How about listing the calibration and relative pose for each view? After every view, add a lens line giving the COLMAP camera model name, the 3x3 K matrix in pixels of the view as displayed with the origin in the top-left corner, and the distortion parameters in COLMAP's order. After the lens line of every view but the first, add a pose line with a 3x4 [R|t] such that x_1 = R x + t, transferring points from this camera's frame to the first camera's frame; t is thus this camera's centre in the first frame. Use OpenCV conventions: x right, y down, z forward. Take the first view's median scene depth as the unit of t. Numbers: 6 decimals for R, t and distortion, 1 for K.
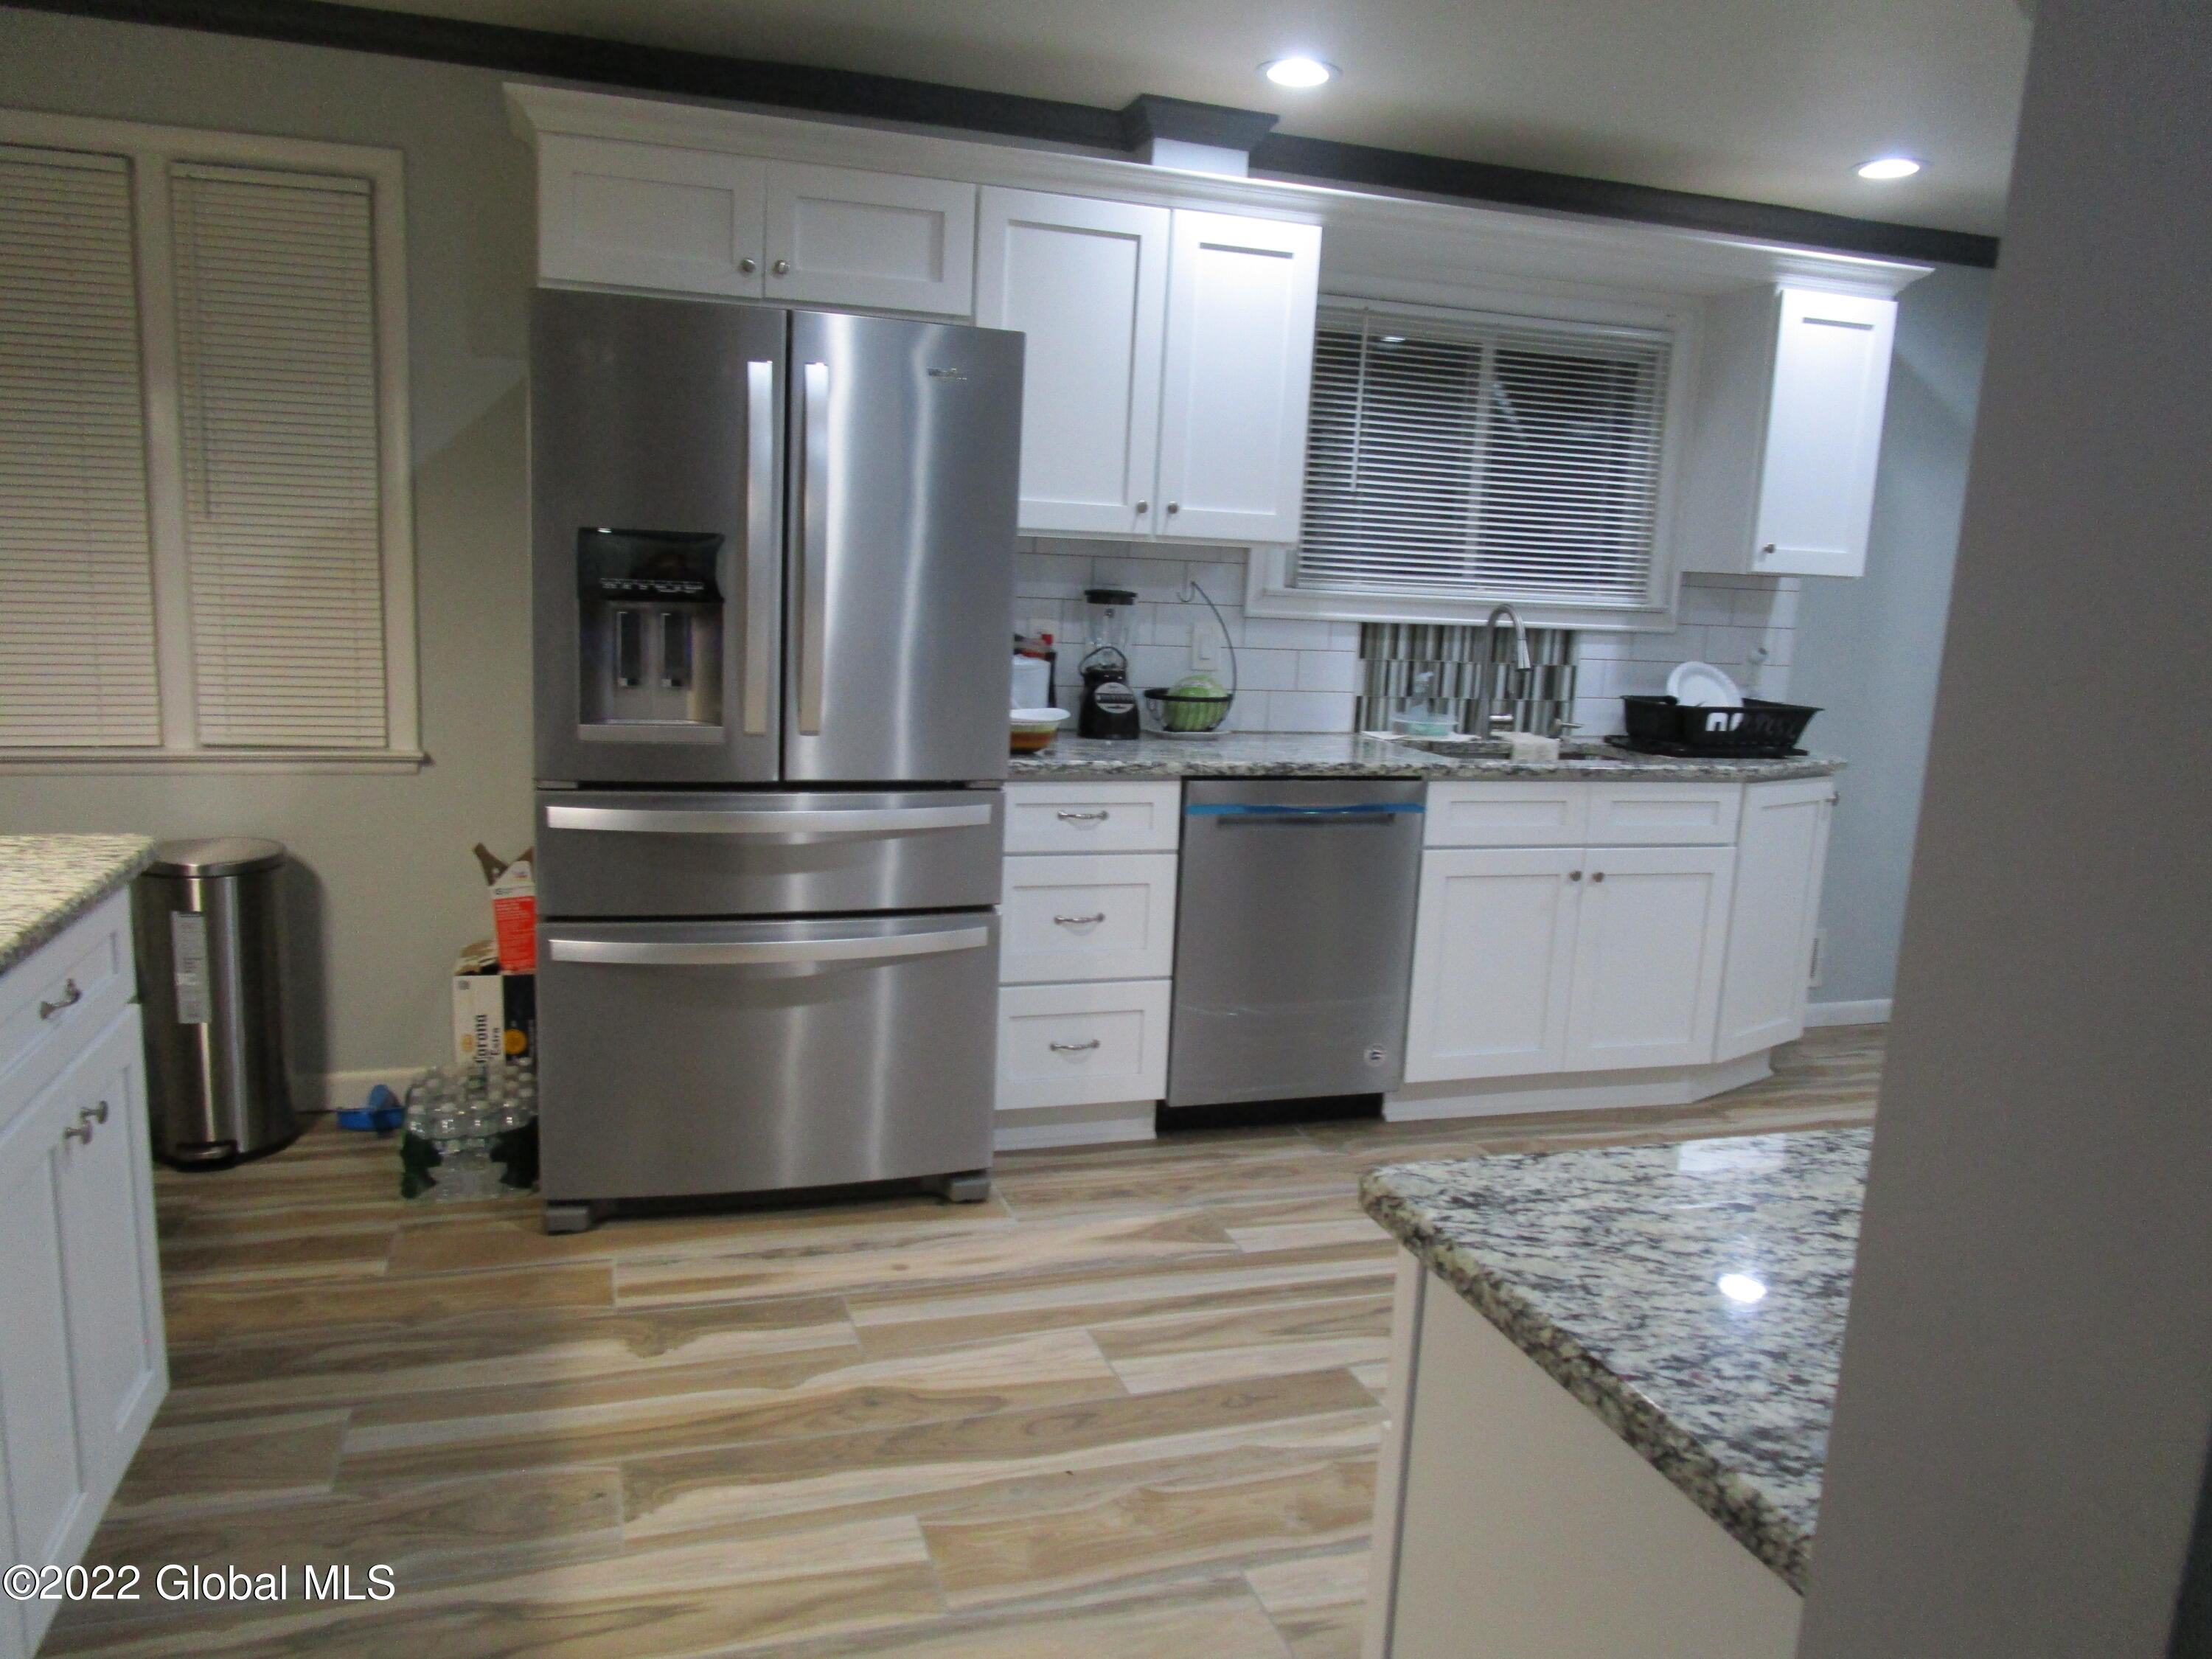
lens RADIAL K [[1597.6, 0, 1106.0], [0, 1597.6, 829.5], [0, 0, 1]] dist [-0.003945, 0.000600]
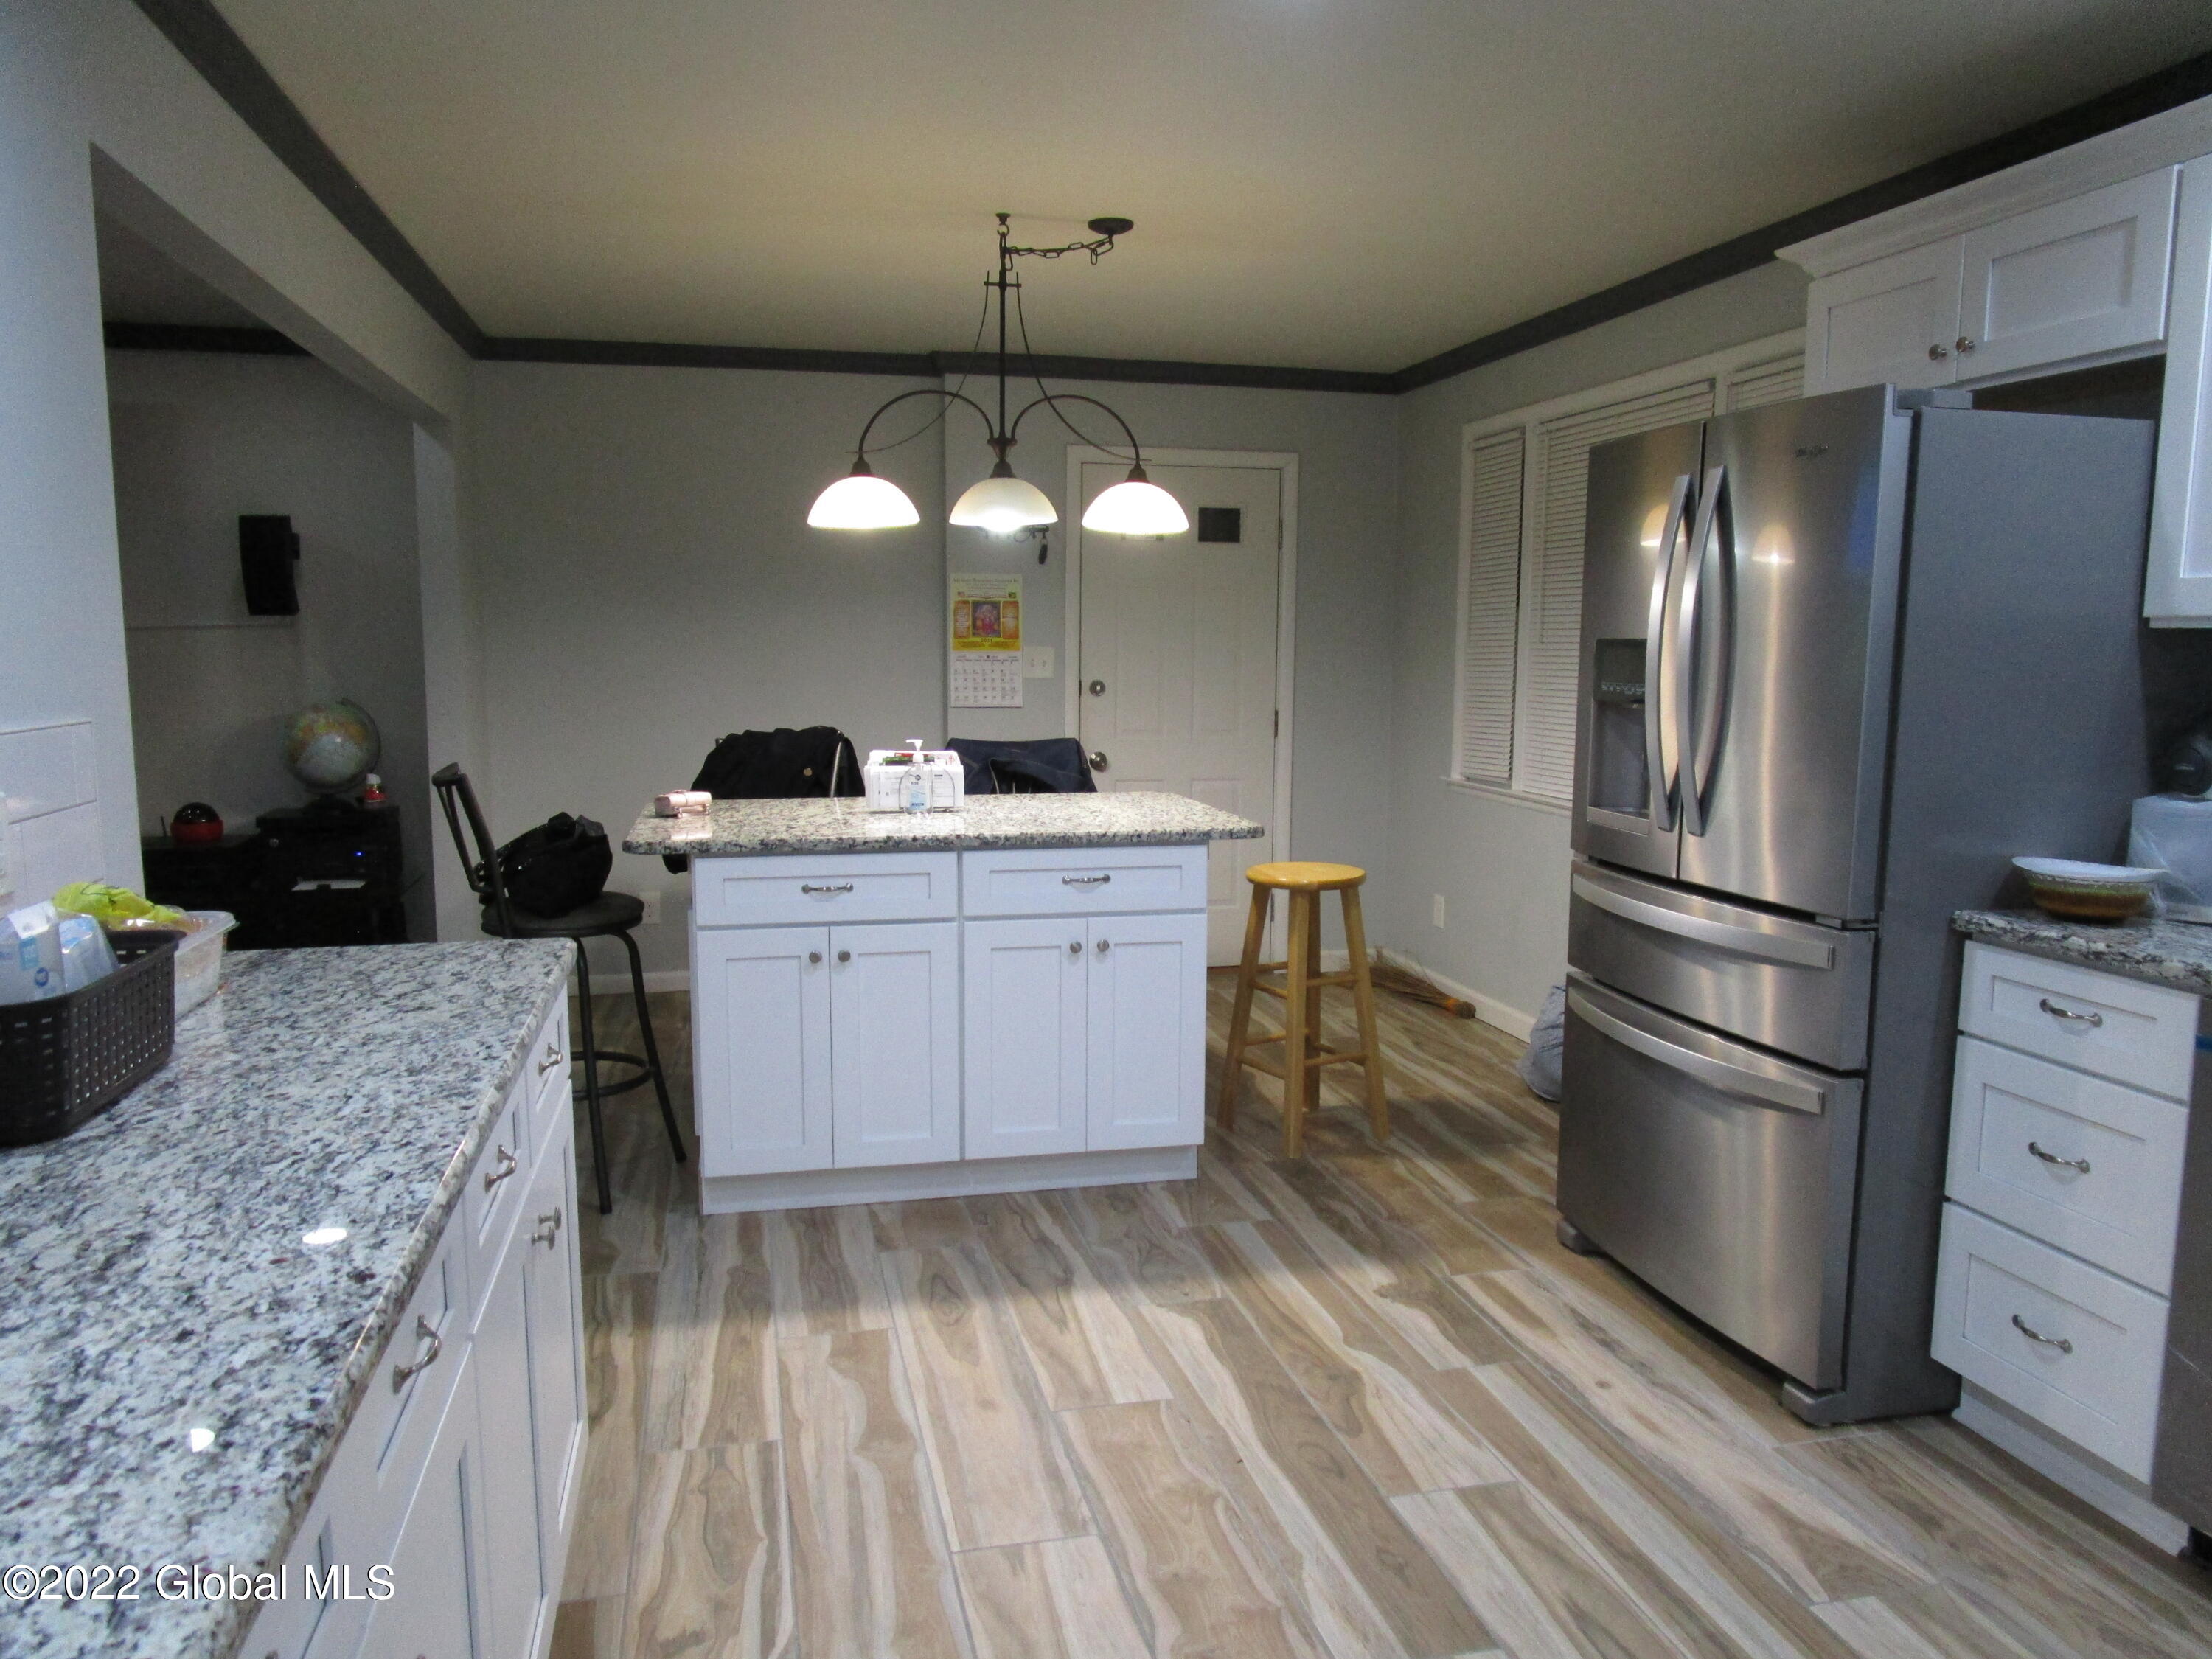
lens RADIAL K [[1590.4, 0, 1102.2], [0, 1590.4, 859.6], [0, 0, 1]] dist [-0.024584, -0.000399]
pose [[-0.081917, 0.090484, -0.992523, 0.855665], [-0.182460, 0.977677, 0.104190, -0.084210], [0.979795, 0.189630, -0.063579, 0.739053]]
